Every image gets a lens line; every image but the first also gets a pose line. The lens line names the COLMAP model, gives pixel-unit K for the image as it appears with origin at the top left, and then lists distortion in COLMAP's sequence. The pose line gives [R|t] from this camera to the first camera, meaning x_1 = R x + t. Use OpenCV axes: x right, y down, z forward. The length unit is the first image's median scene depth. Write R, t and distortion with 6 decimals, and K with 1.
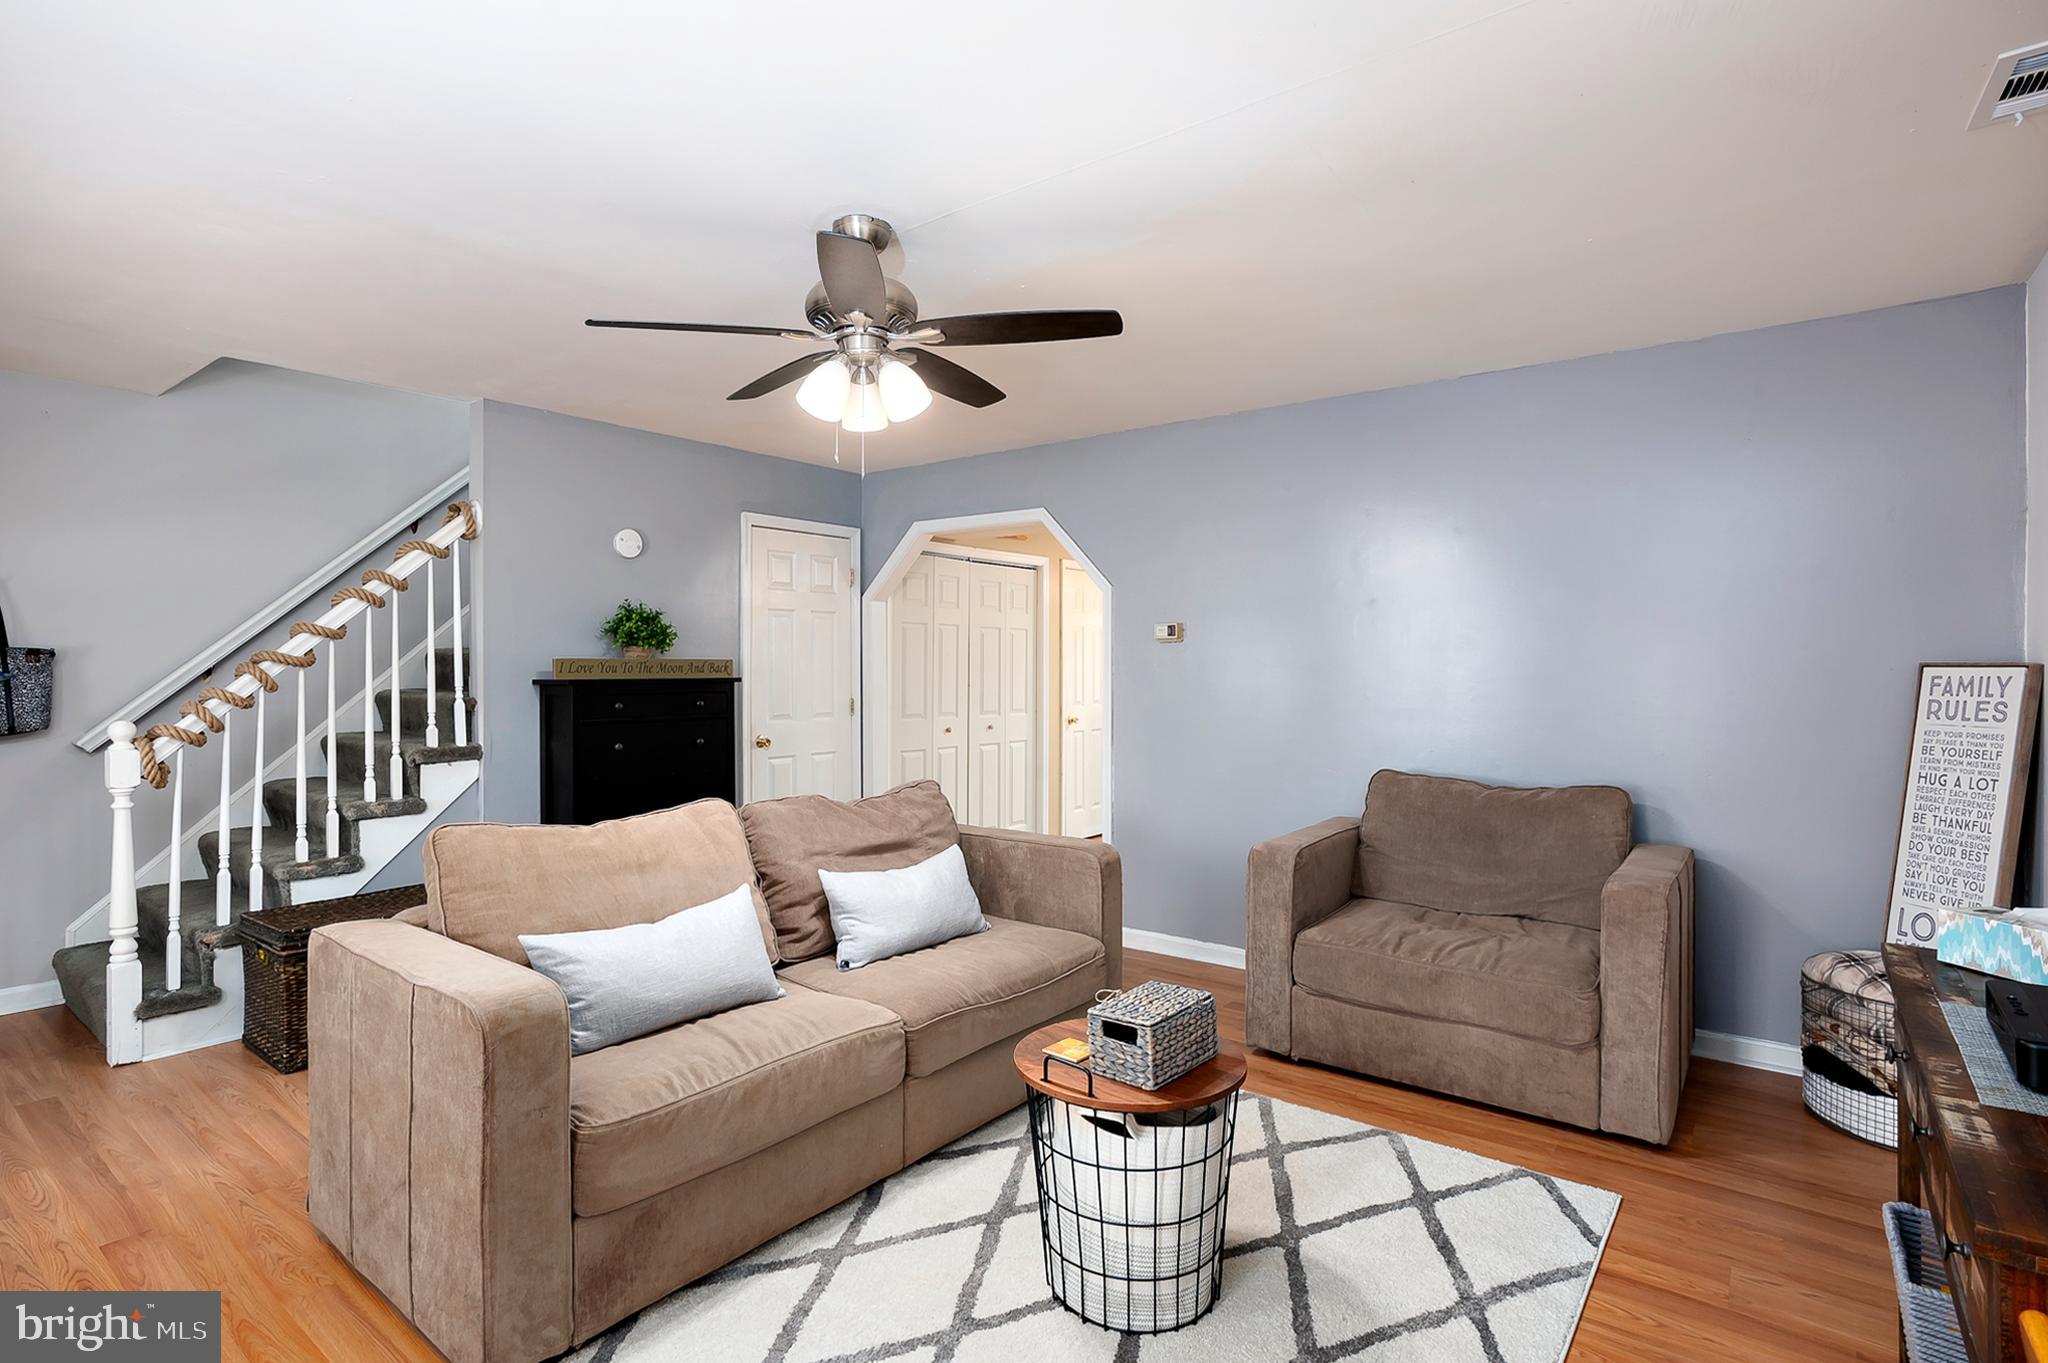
lens RADIAL K [[1004.0, 0, 1034.5], [0, 1004.0, 690.9], [0, 0, 1]] dist [-0.043303, 0.024193]
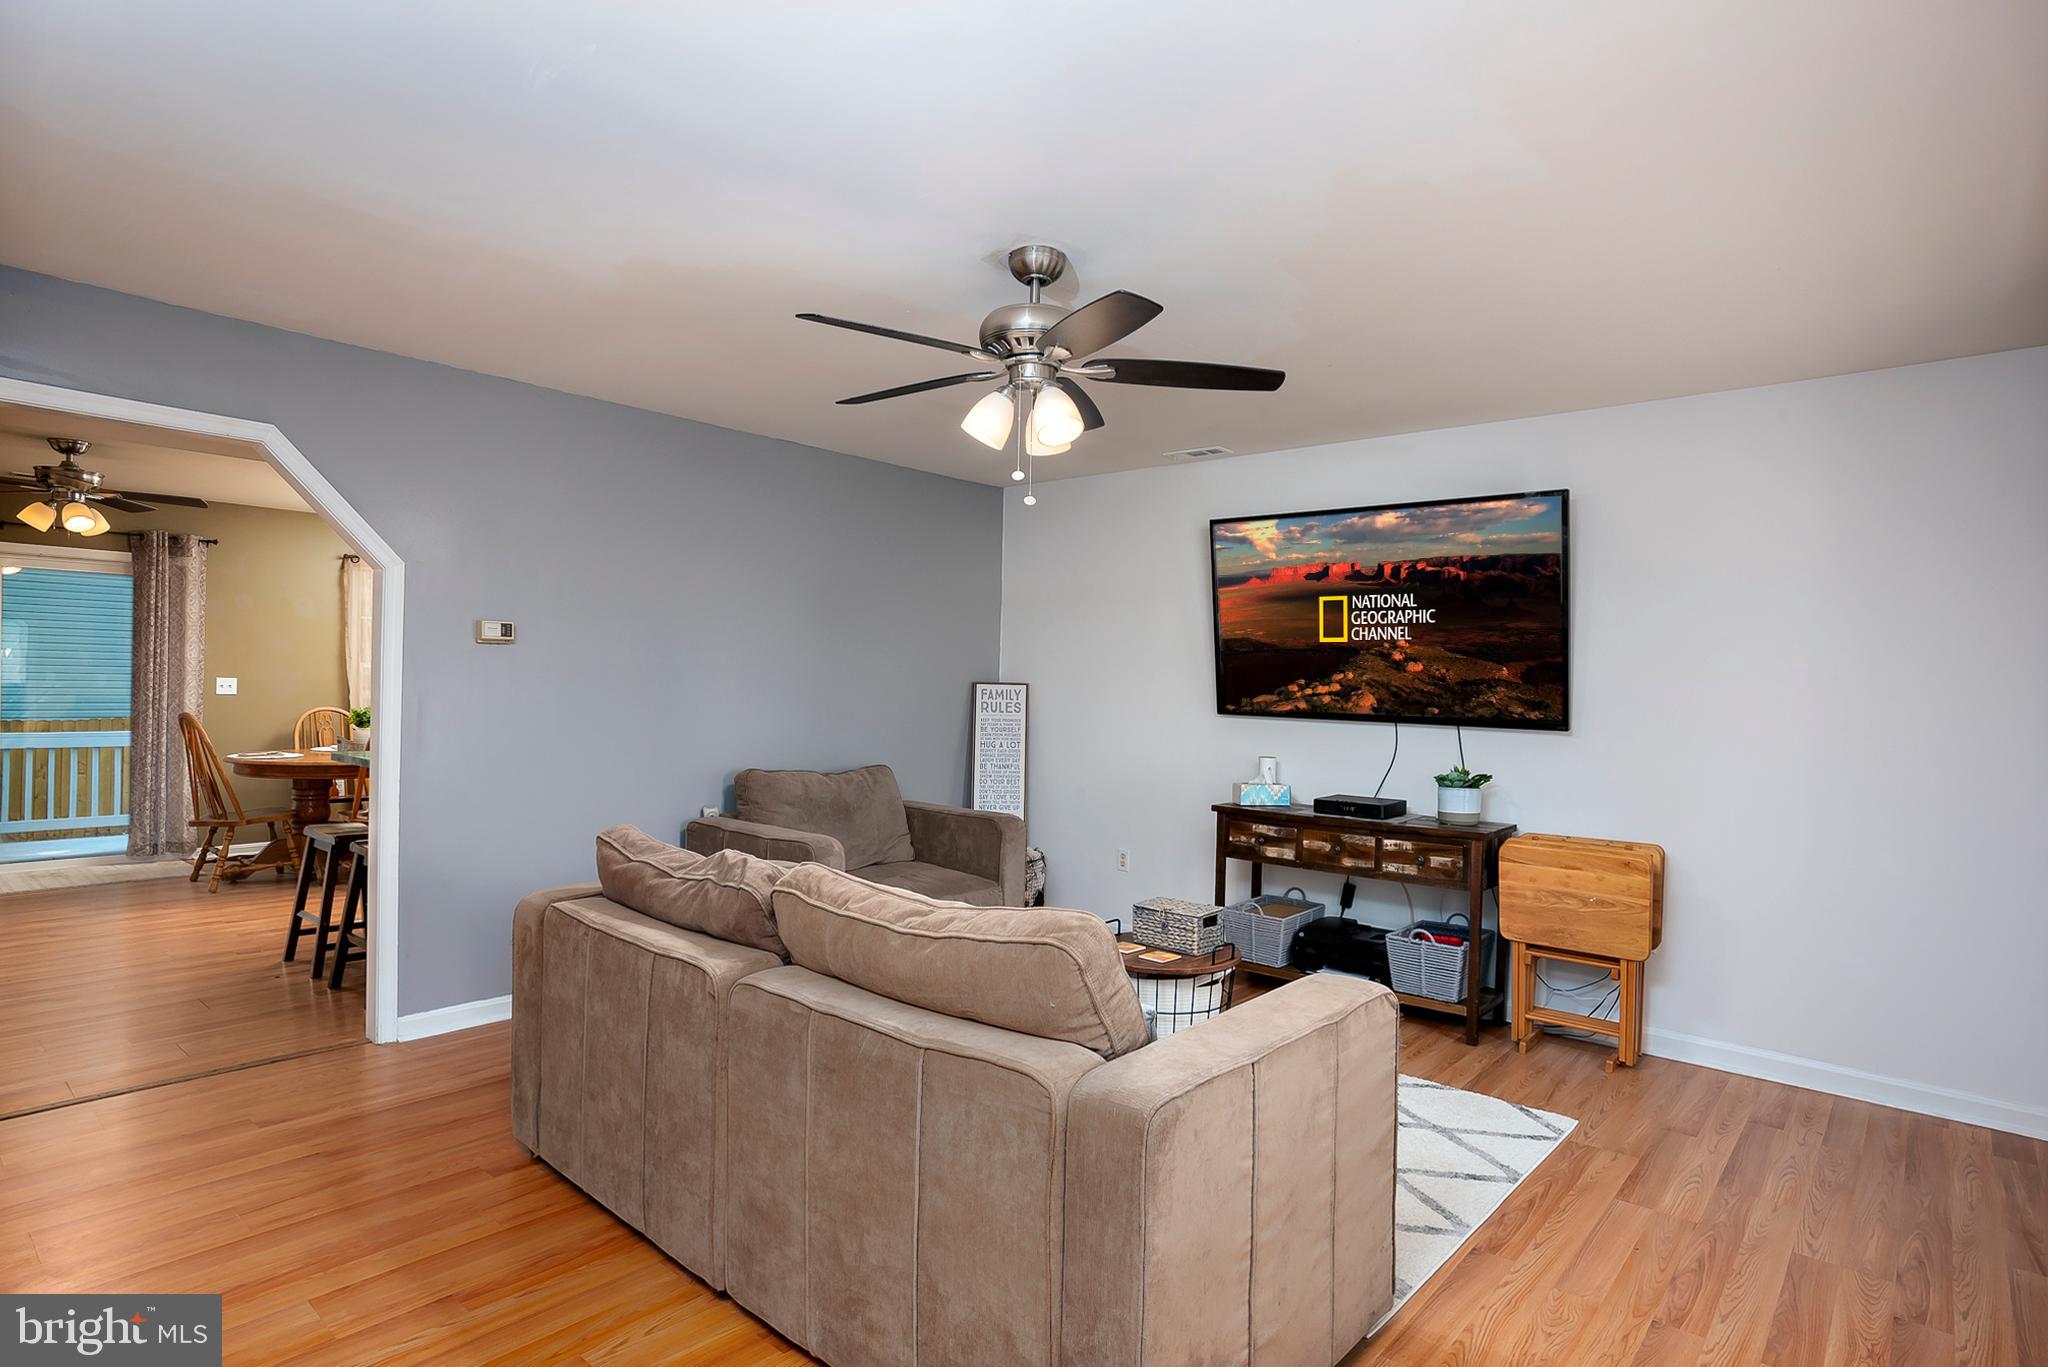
lens RADIAL K [[1051.4, 0, 1020.3], [0, 1051.4, 694.6], [0, 0, 1]] dist [0.027969, 0.000059]
pose [[0.080912, -0.005957, 0.996703, -1.085687], [0.006875, 0.999962, 0.005418, -0.015034], [-0.996698, 0.006414, 0.080950, 0.794228]]
